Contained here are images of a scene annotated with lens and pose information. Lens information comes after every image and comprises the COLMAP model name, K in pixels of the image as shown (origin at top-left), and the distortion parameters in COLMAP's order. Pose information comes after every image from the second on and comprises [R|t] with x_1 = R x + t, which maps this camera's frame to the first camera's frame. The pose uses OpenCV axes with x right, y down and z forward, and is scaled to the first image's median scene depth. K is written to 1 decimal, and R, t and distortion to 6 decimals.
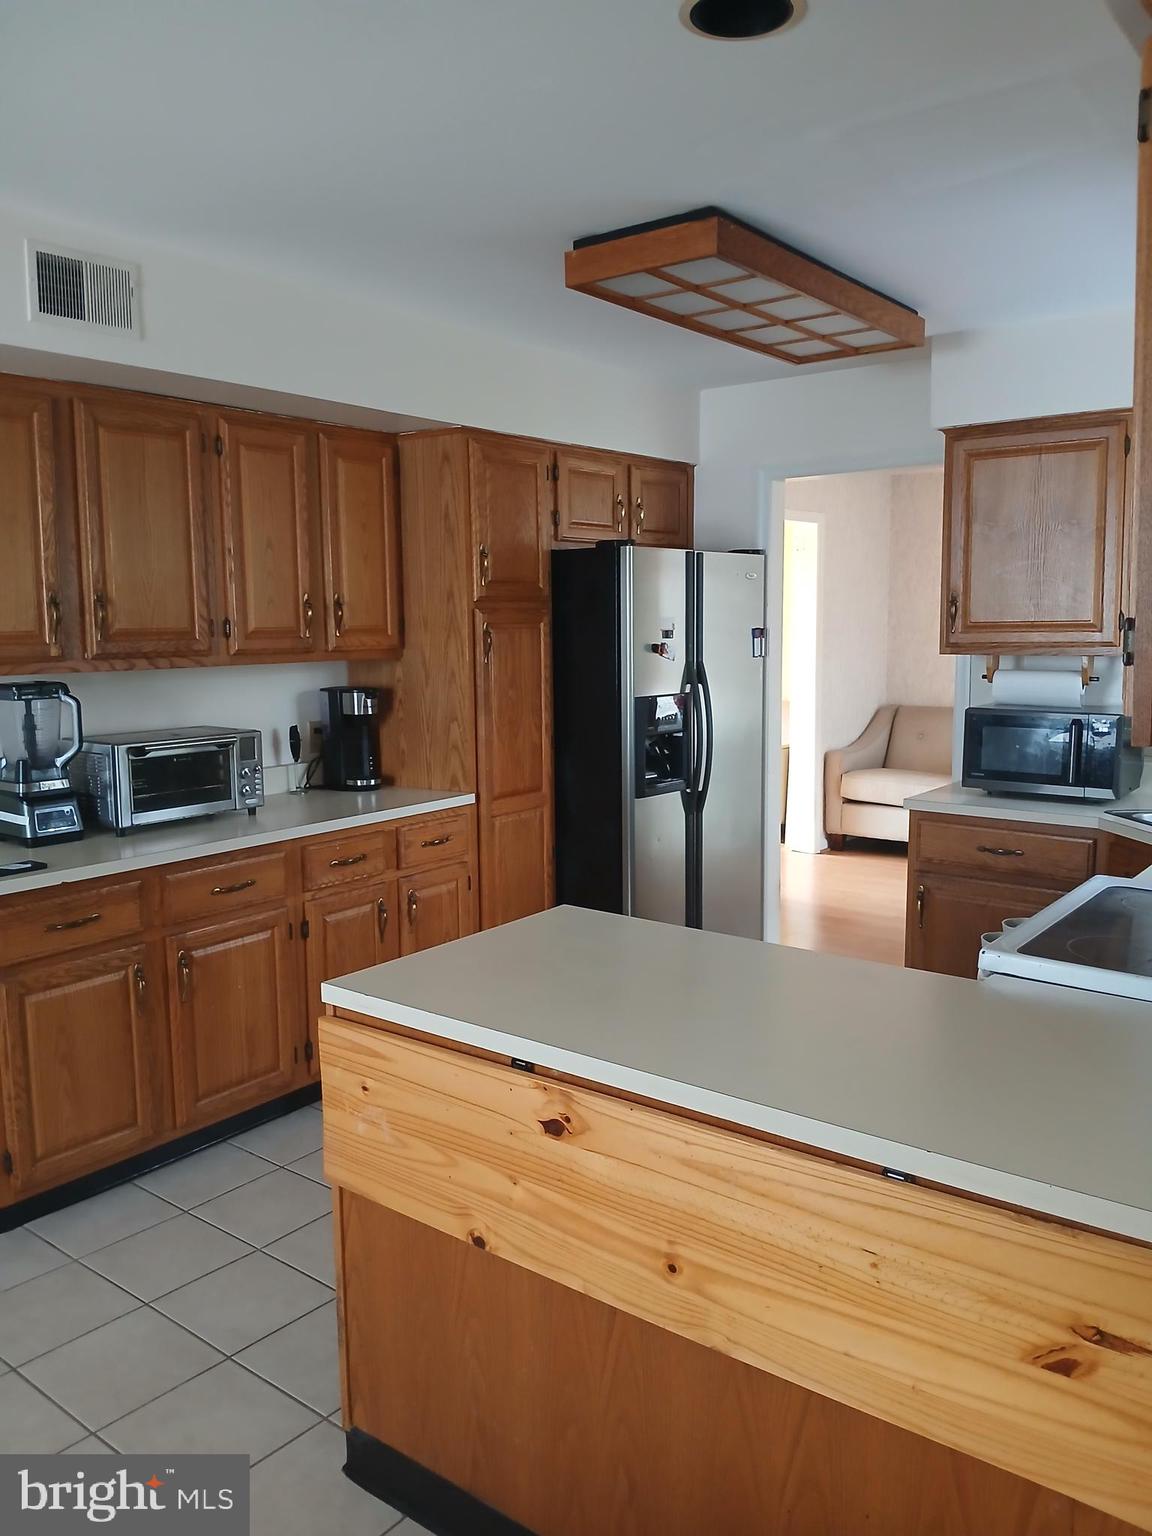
lens RADIAL K [[1173.7, 0, 574.5], [0, 1173.7, 767.6], [0, 0, 1]] dist [0.041991, -0.008173]
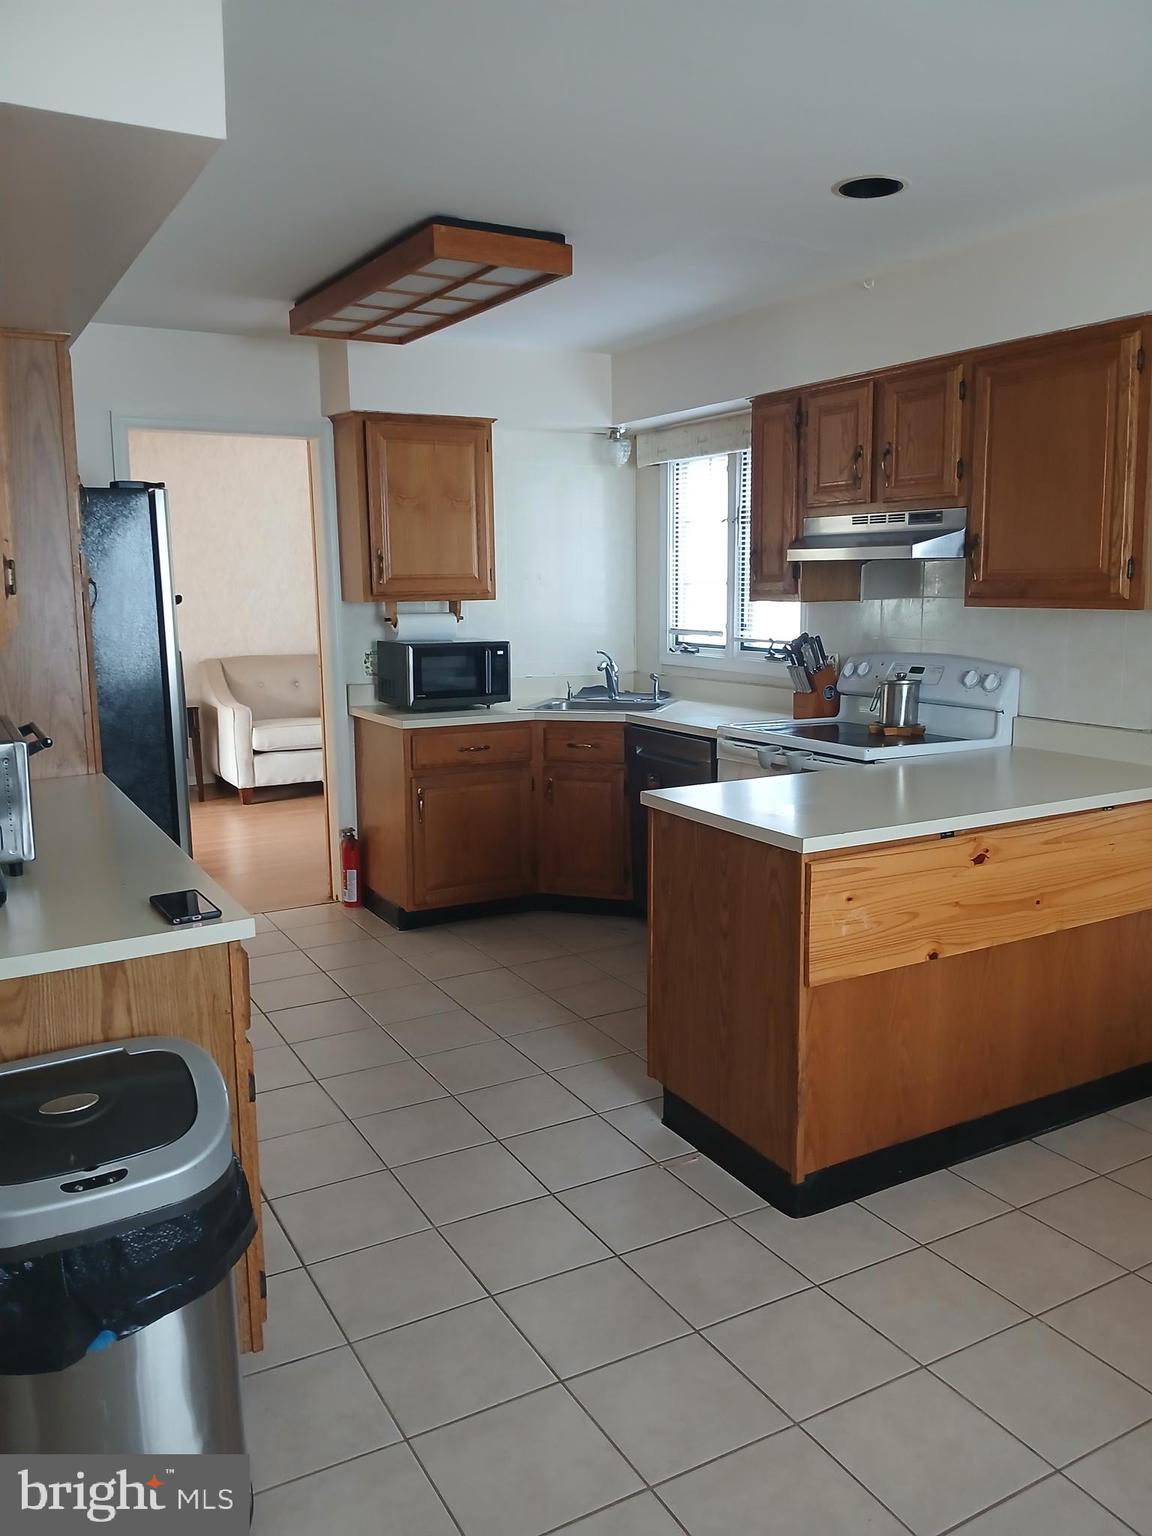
lens RADIAL K [[1173.7, 0, 575.7], [0, 1173.7, 758.4], [0, 0, 1]] dist [0.041991, -0.008173]
pose [[0.389227, -0.139516, 0.910515, -0.730174], [0.122408, 0.987531, 0.098990, -0.031535], [-0.912973, 0.072924, 0.401451, 0.346492]]
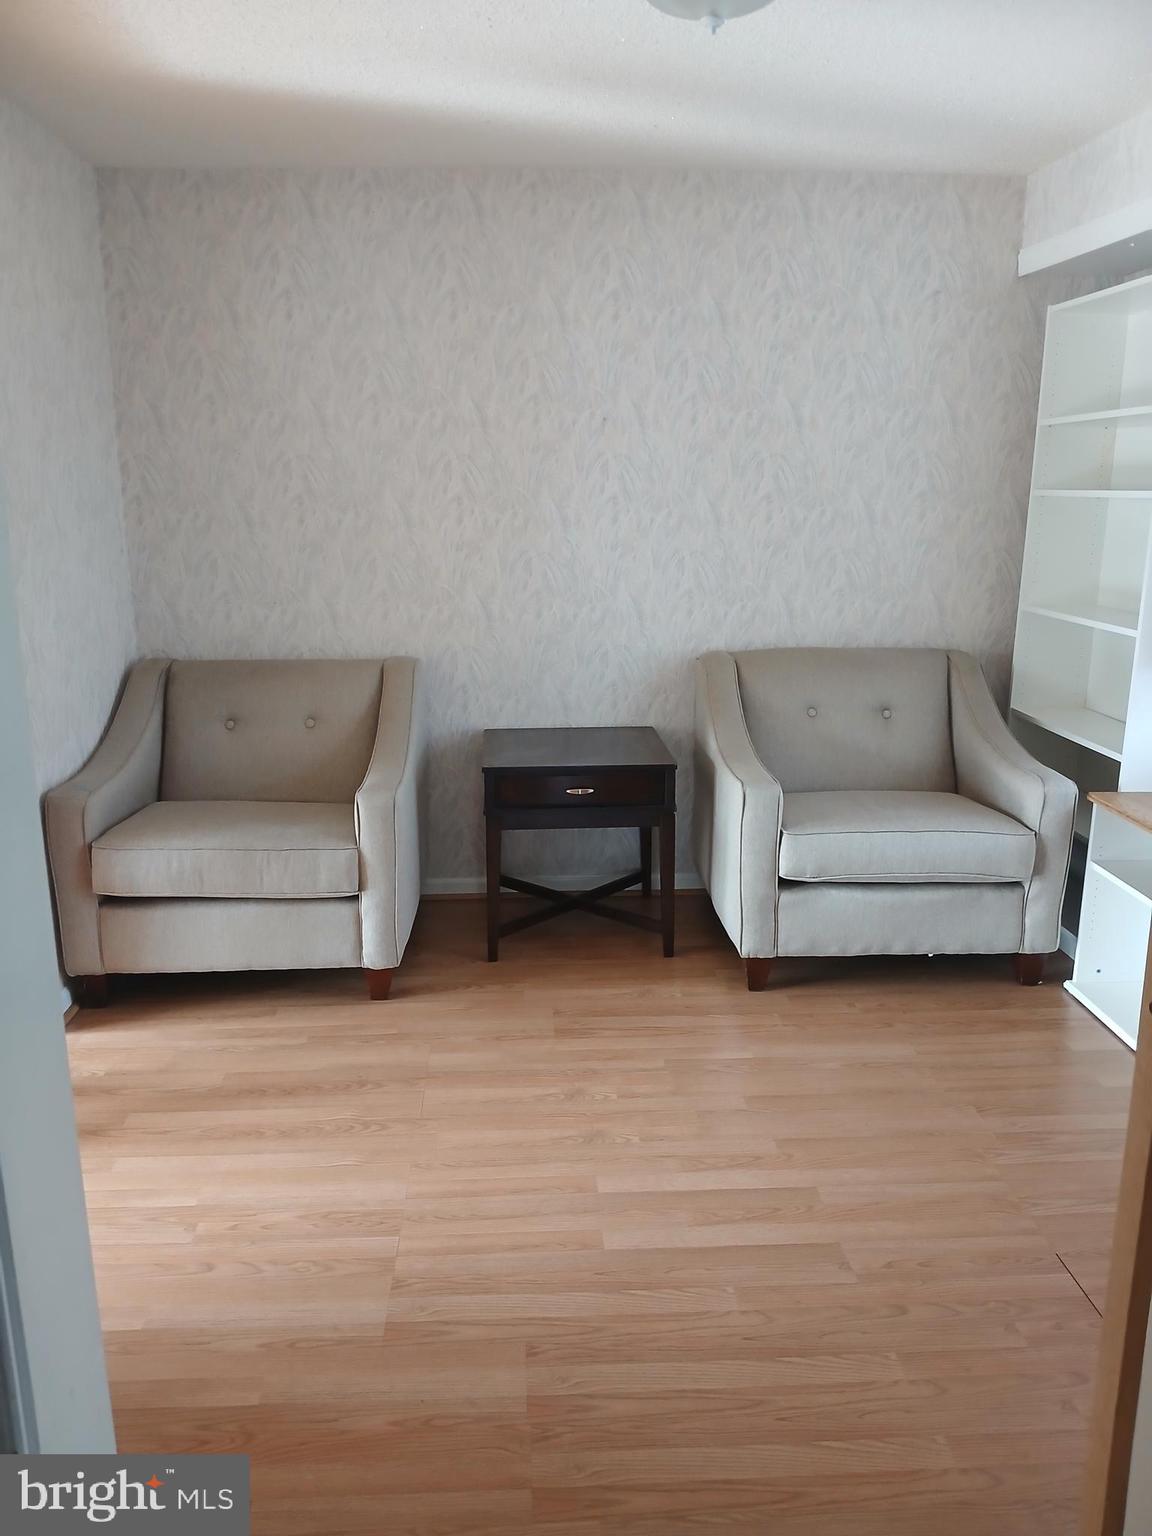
lens RADIAL K [[1173.7, 0, 574.1], [0, 1173.7, 762.2], [0, 0, 1]] dist [0.041991, -0.008173]
pose [[0.762914, -0.142856, 0.630519, 0.175982], [0.081989, 0.988786, 0.124824, -0.120356], [-0.641280, -0.043534, 0.766071, 1.043114]]
